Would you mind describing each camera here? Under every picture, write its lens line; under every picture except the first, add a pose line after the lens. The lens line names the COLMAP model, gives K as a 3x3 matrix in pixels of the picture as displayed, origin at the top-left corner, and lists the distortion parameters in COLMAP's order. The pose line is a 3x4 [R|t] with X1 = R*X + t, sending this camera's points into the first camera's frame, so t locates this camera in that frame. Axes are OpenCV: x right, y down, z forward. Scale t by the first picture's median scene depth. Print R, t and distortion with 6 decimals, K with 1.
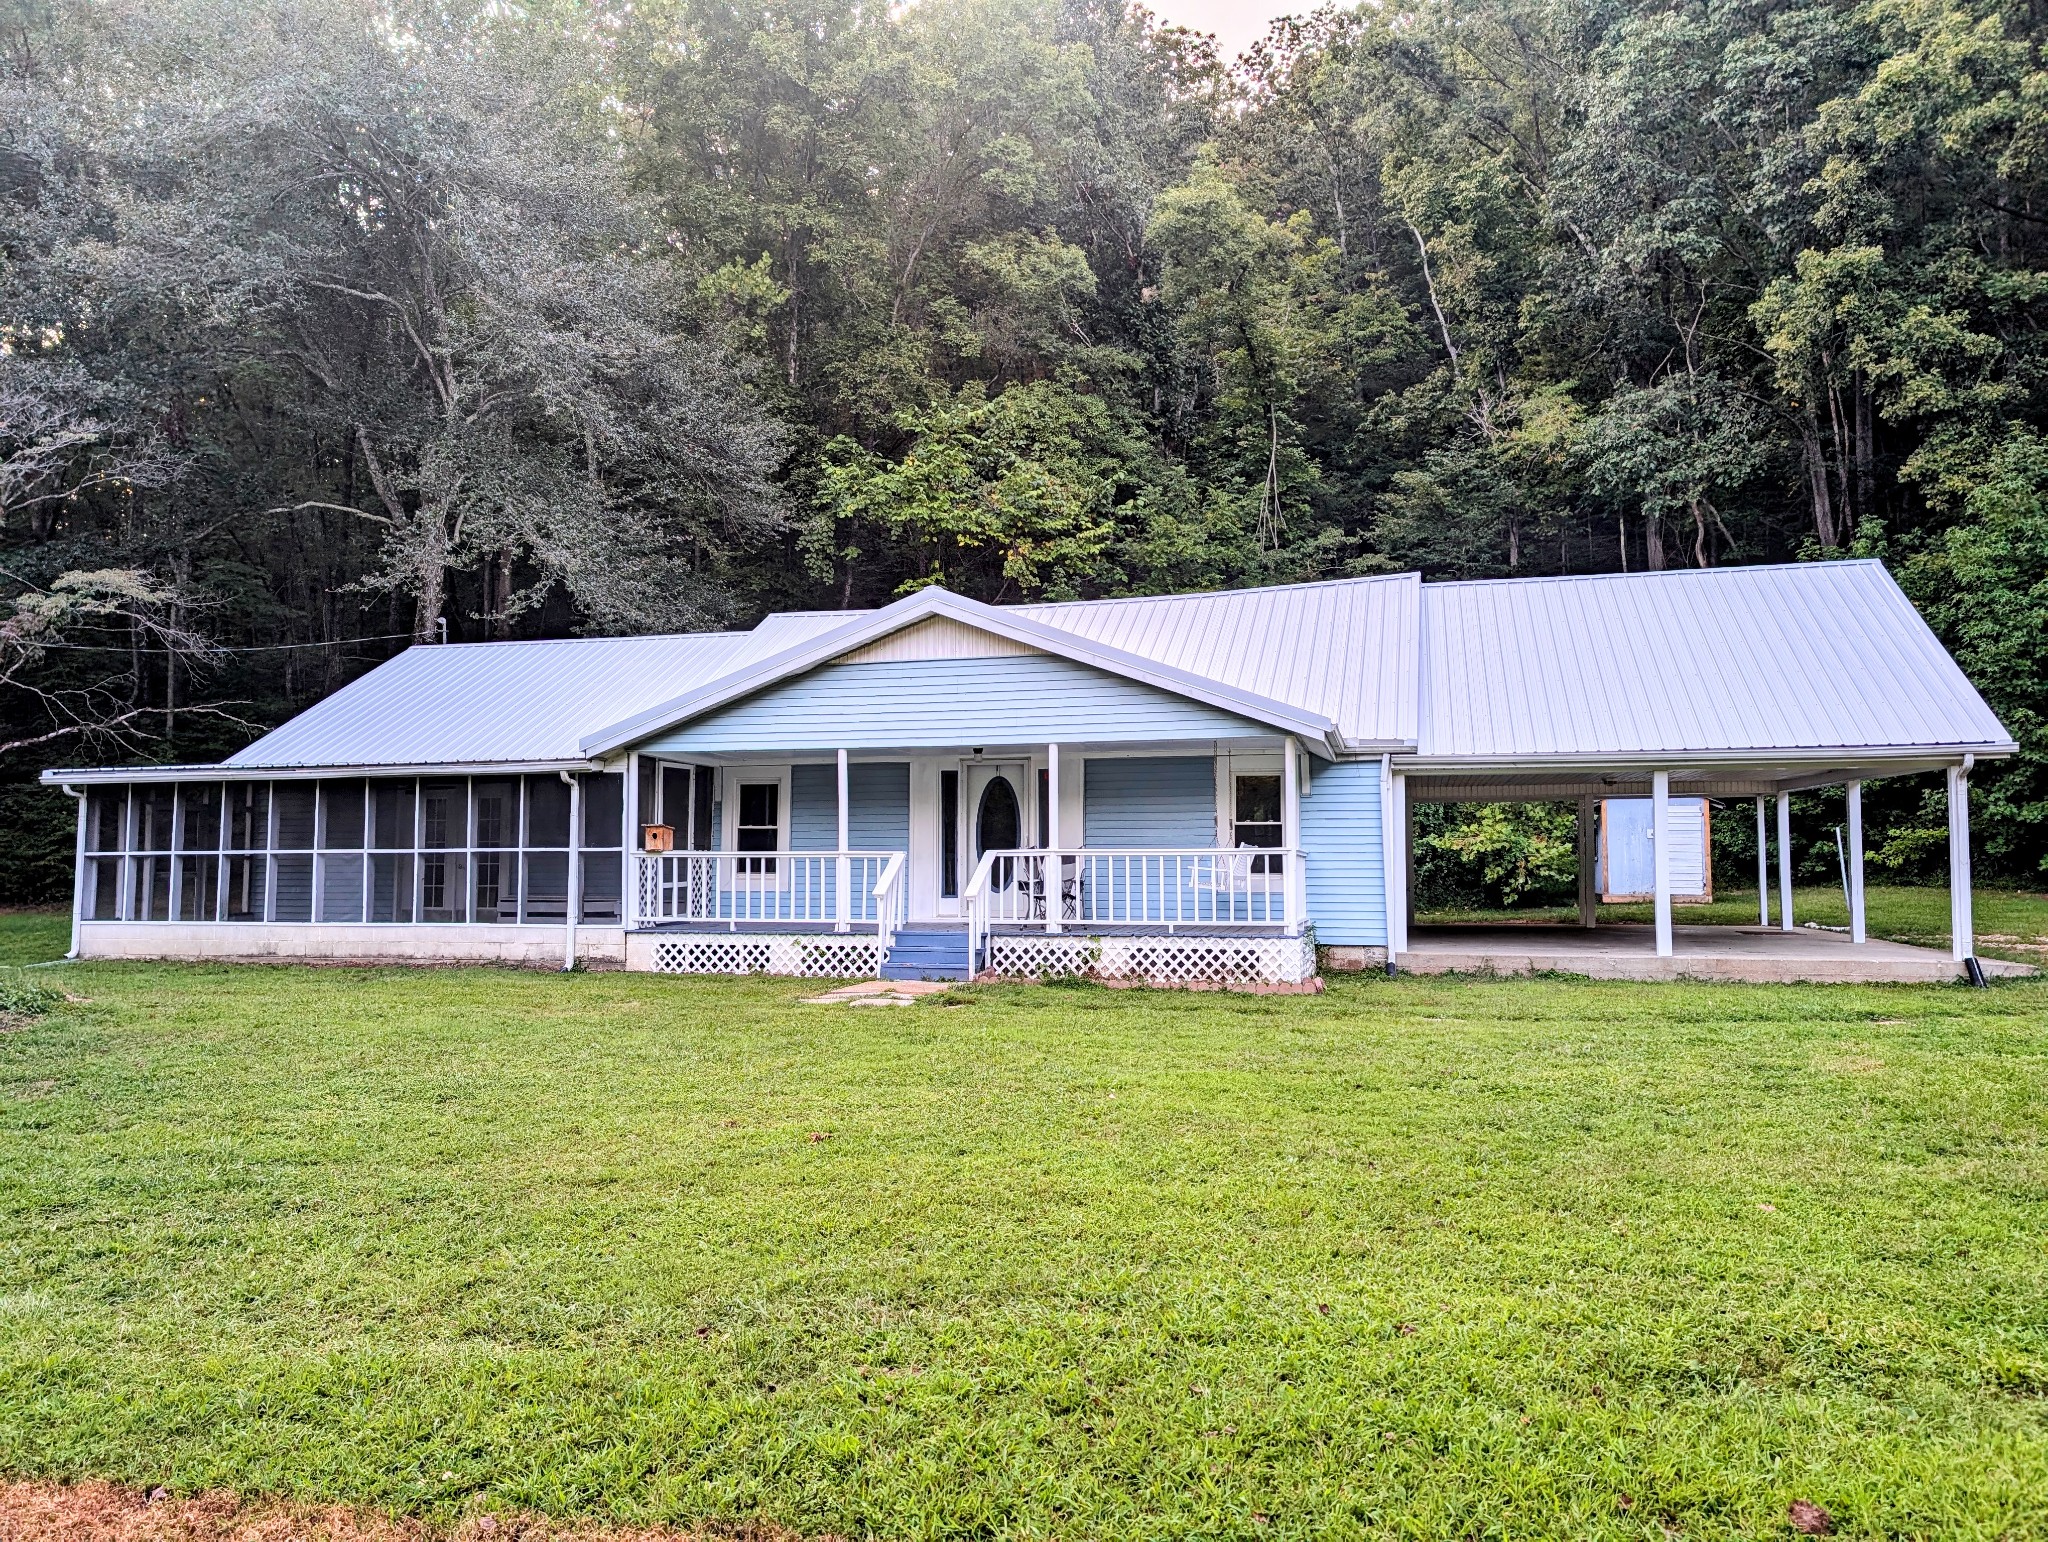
lens RADIAL K [[1504.2, 0, 1024.0], [0, 1504.2, 771.0], [0, 0, 1]] dist [0.214339, -0.520394]
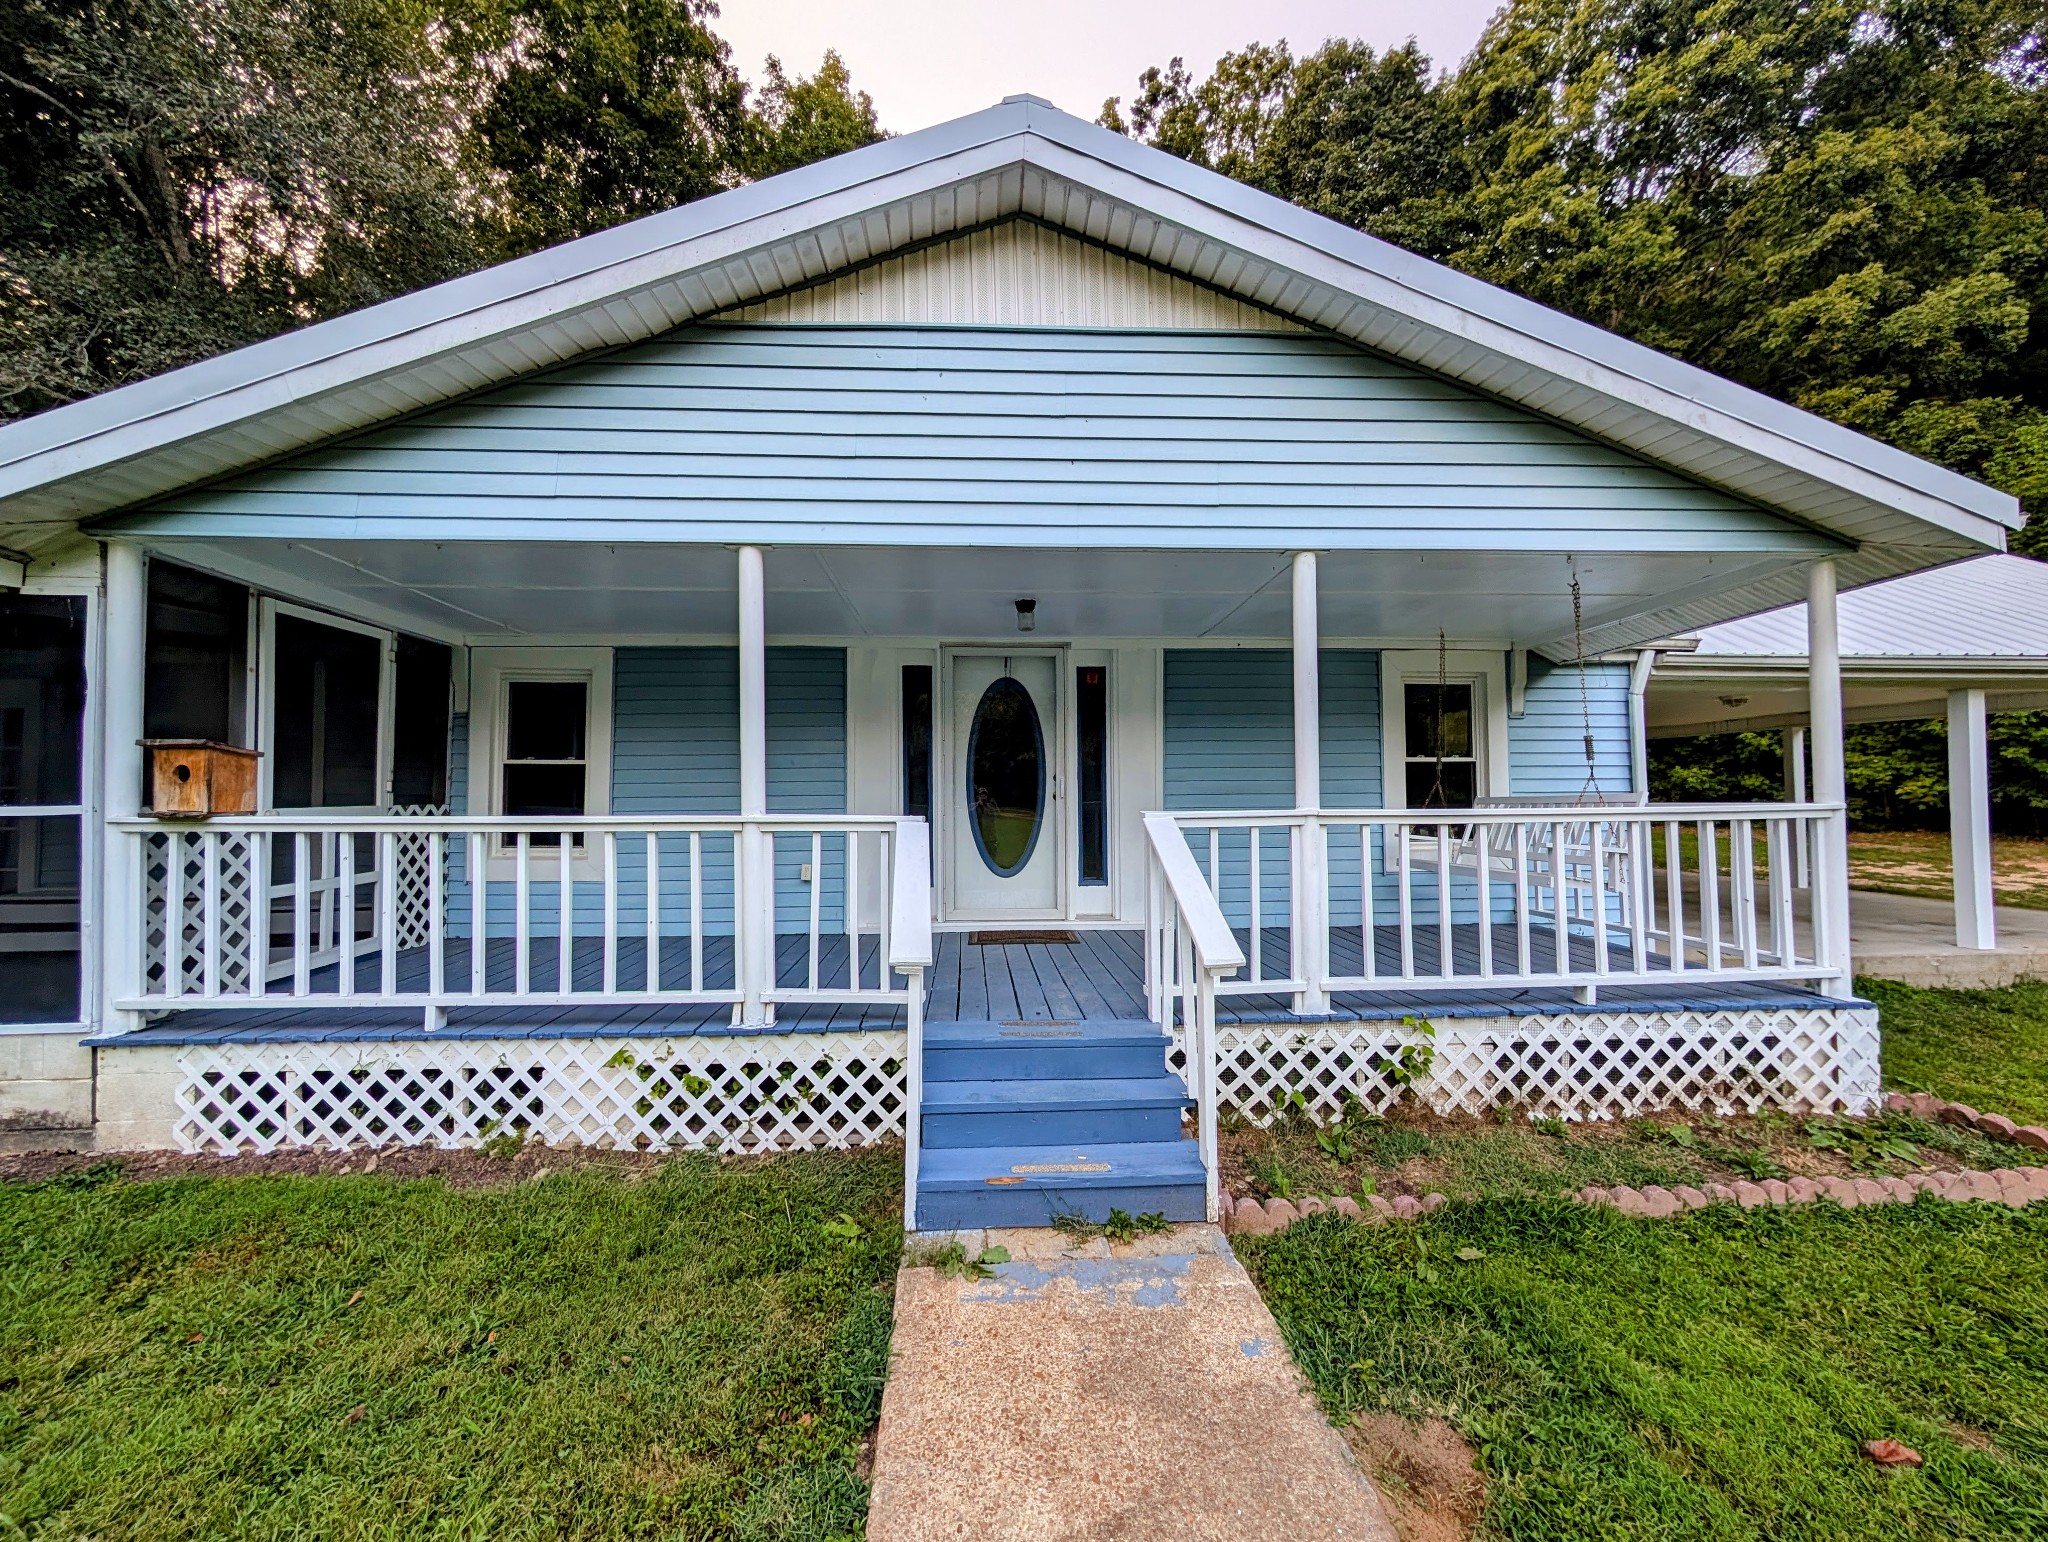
lens RADIAL K [[777.0, 0, 1020.5], [0, 777.0, 779.9], [0, 0, 1]] dist [0.000137, 0.000464]
pose [[0.949963, 0.002975, 0.312349, -0.116866], [-0.014410, 0.999307, 0.034307, 0.036338], [-0.312031, -0.037091, 0.949348, 0.790153]]
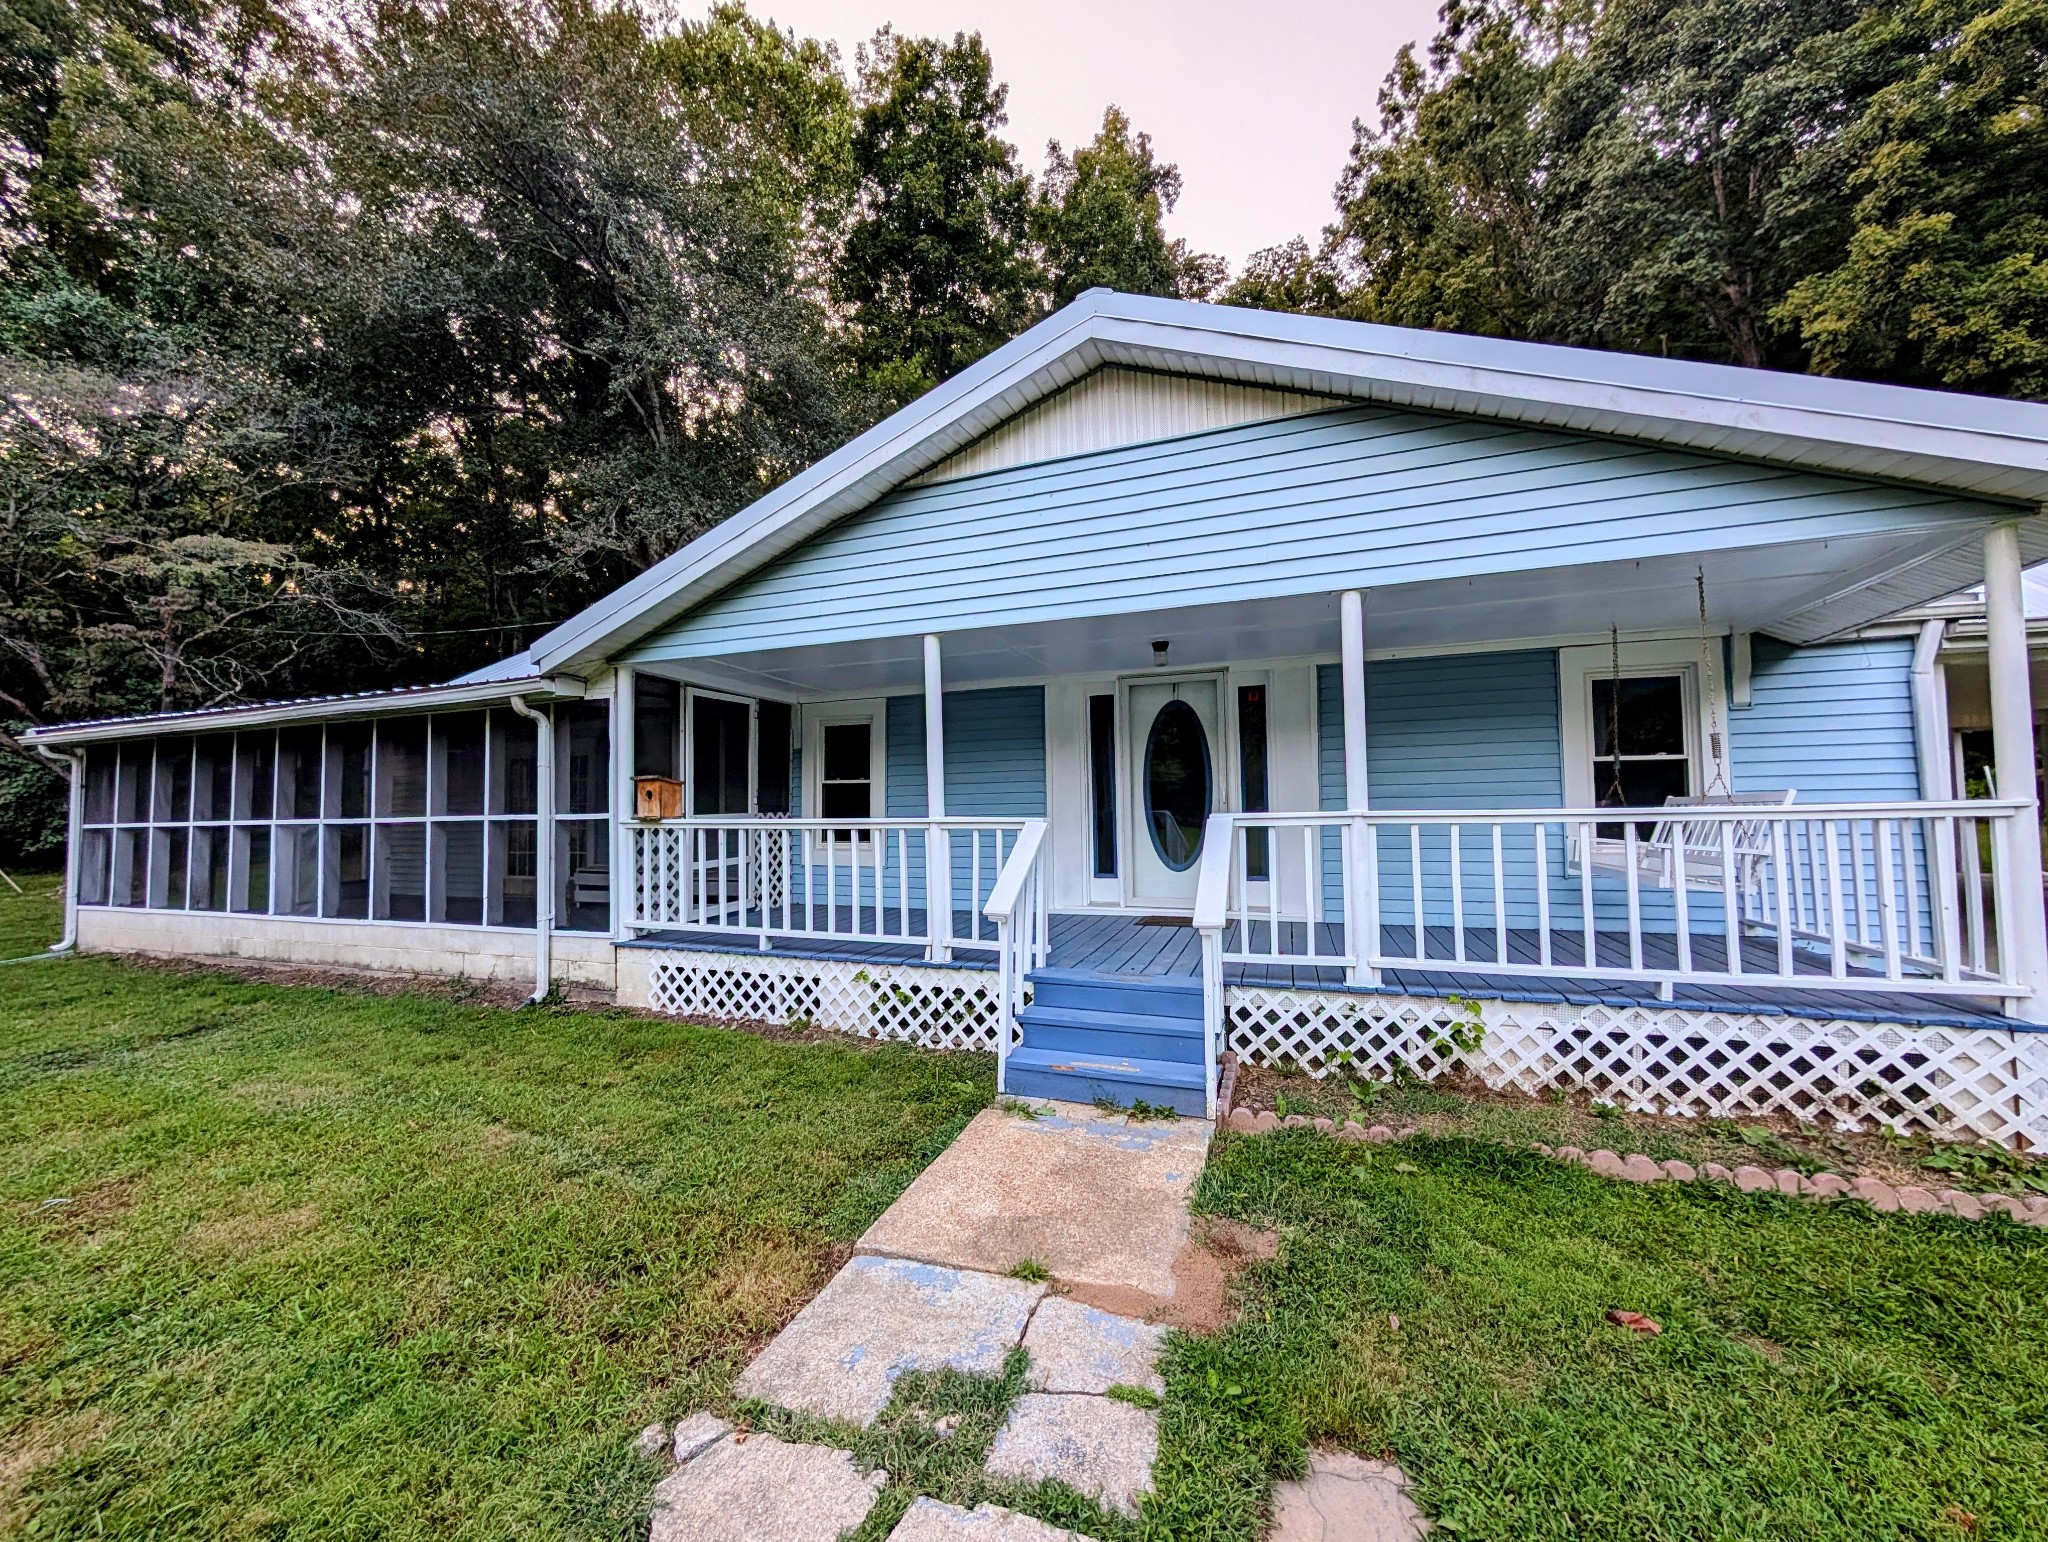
lens RADIAL K [[777.0, 0, 1020.5], [0, 777.0, 779.9], [0, 0, 1]] dist [0.000137, 0.000464]
pose [[0.996208, -0.017539, -0.085223, -0.063774], [0.019788, 0.999476, 0.025610, 0.032267], [0.084729, -0.027199, 0.996033, 0.714199]]
